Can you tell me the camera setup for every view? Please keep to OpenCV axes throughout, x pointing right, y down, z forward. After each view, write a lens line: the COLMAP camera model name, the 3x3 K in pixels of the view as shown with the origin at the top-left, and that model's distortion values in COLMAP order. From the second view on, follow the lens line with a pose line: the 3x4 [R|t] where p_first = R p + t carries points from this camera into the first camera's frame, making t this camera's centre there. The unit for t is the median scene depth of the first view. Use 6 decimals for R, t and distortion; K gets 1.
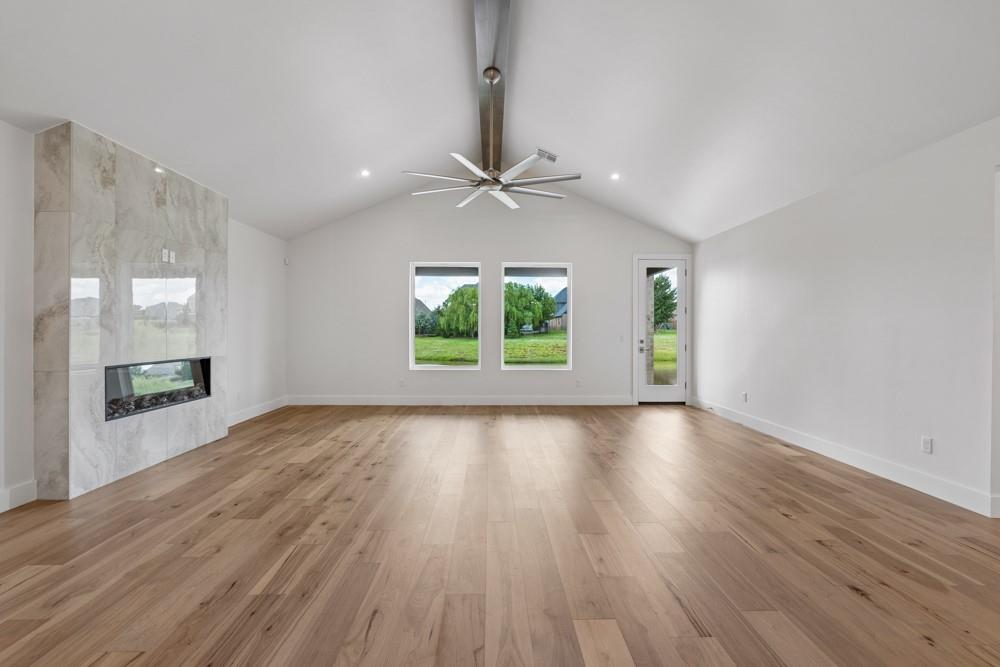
lens RADIAL K [[451.0, 0, 500.8], [0, 451.0, 330.1], [0, 0, 1]] dist [-0.004147, -0.000022]
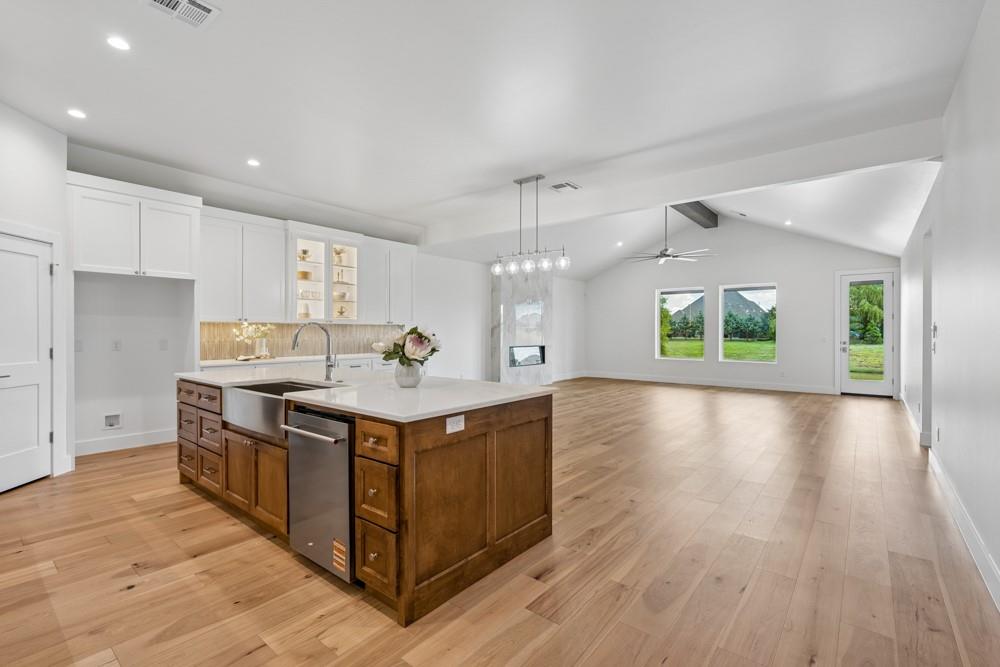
lens RADIAL K [[451.0, 0, 500.8], [0, 451.0, 330.1], [0, 0, 1]] dist [-0.004147, -0.000022]
pose [[0.759906, -0.003562, -0.650024, 0.600268], [-0.001632, 0.999971, -0.007388, 0.002656], [0.650031, 0.006675, 0.759878, -0.780729]]
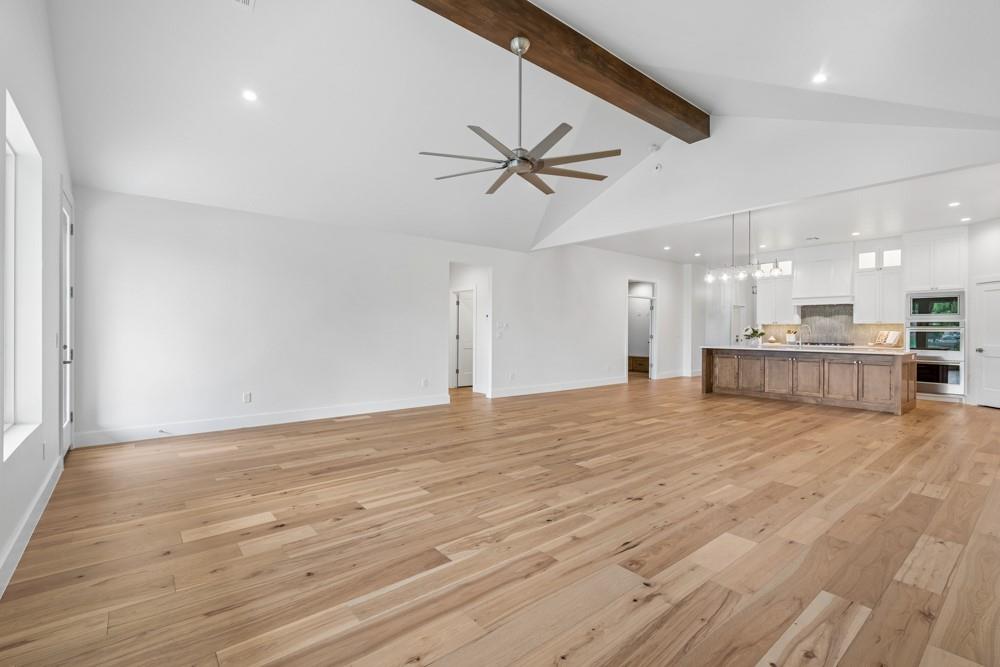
lens RADIAL K [[451.0, 0, 500.8], [0, 451.0, 330.1], [0, 0, 1]] dist [-0.004147, -0.000022]
pose [[-0.616729, -0.004960, 0.787160, -0.621189], [-0.003599, 0.999987, 0.003481, 0.003489], [-0.787168, -0.000687, -0.616739, 1.392945]]
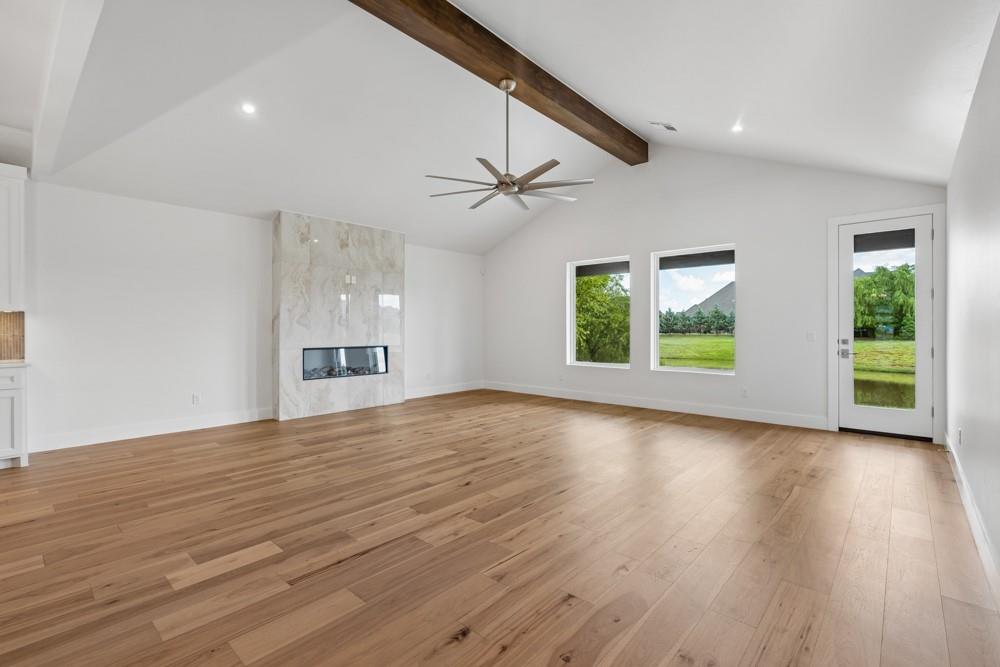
lens RADIAL K [[451.0, 0, 500.8], [0, 451.0, 330.1], [0, 0, 1]] dist [-0.004147, -0.000022]
pose [[0.727810, -0.001874, -0.685776, 0.609176], [0.002141, 0.999998, -0.000461, 0.010391], [0.685775, -0.001133, 0.727812, 0.194495]]
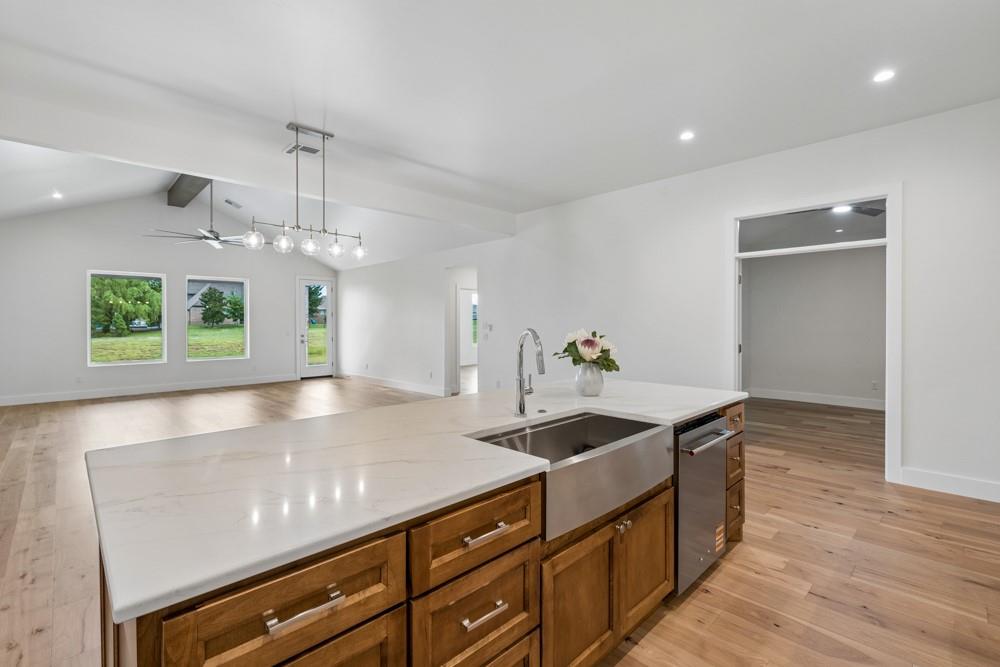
lens RADIAL K [[451.3, 0, 498.2], [0, 451.3, 326.9], [0, 0, 1]] dist [0.000651, -0.000266]
pose [[0.734785, -0.011847, 0.678197, -0.317184], [0.007694, 0.999929, 0.009131, -0.018465], [-0.678256, -0.001492, 0.734824, -0.747749]]
